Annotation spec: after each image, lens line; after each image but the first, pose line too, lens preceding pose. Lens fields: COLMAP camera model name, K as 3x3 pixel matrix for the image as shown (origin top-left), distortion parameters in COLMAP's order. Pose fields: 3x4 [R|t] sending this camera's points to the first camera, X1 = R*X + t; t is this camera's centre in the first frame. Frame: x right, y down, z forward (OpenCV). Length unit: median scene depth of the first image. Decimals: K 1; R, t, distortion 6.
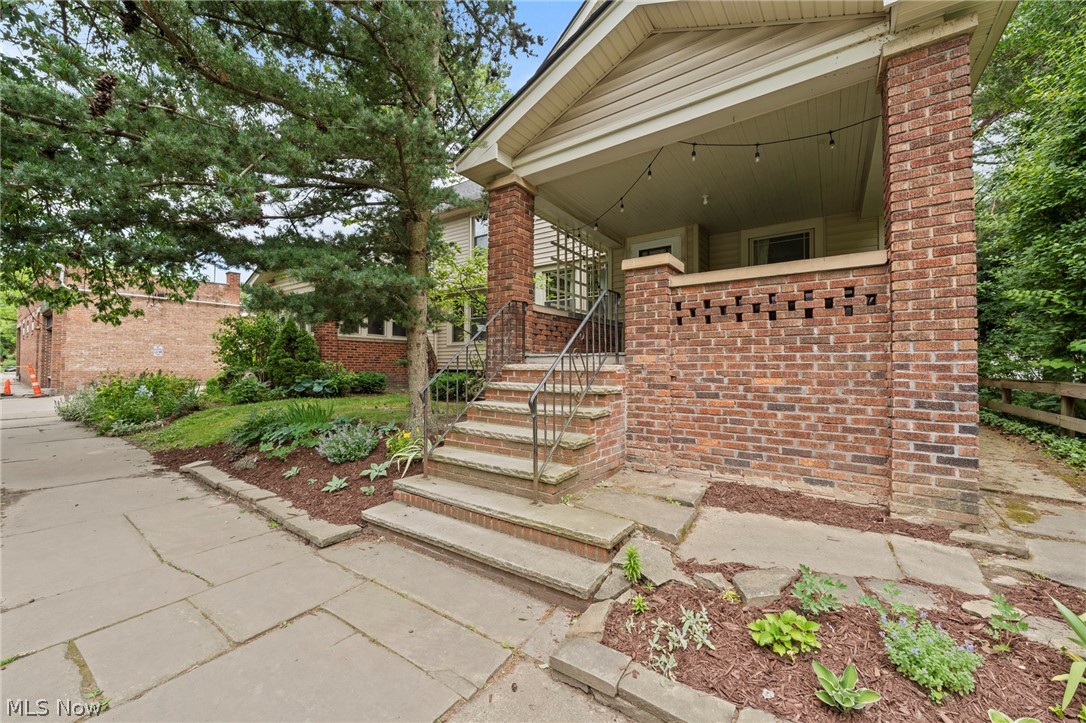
lens RADIAL K [[419.7, 0, 541.6], [0, 419.7, 361.7], [0, 0, 1]] dist [-0.004271, 0.000014]
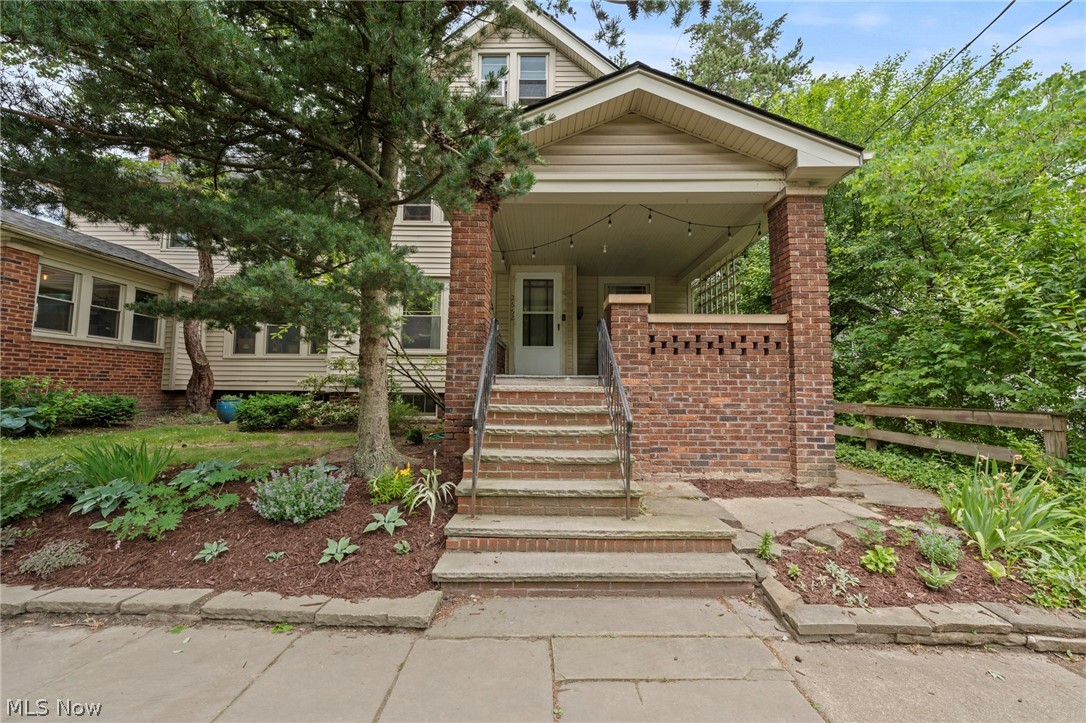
lens RADIAL K [[419.7, 0, 551.6], [0, 419.7, 361.5], [0, 0, 1]] dist [-0.004271, 0.000014]
pose [[0.813782, 0.040880, 0.579731, -0.710071], [-0.012253, 0.998508, -0.053211, 0.002059], [-0.581041, 0.036199, 0.813069, 0.213867]]
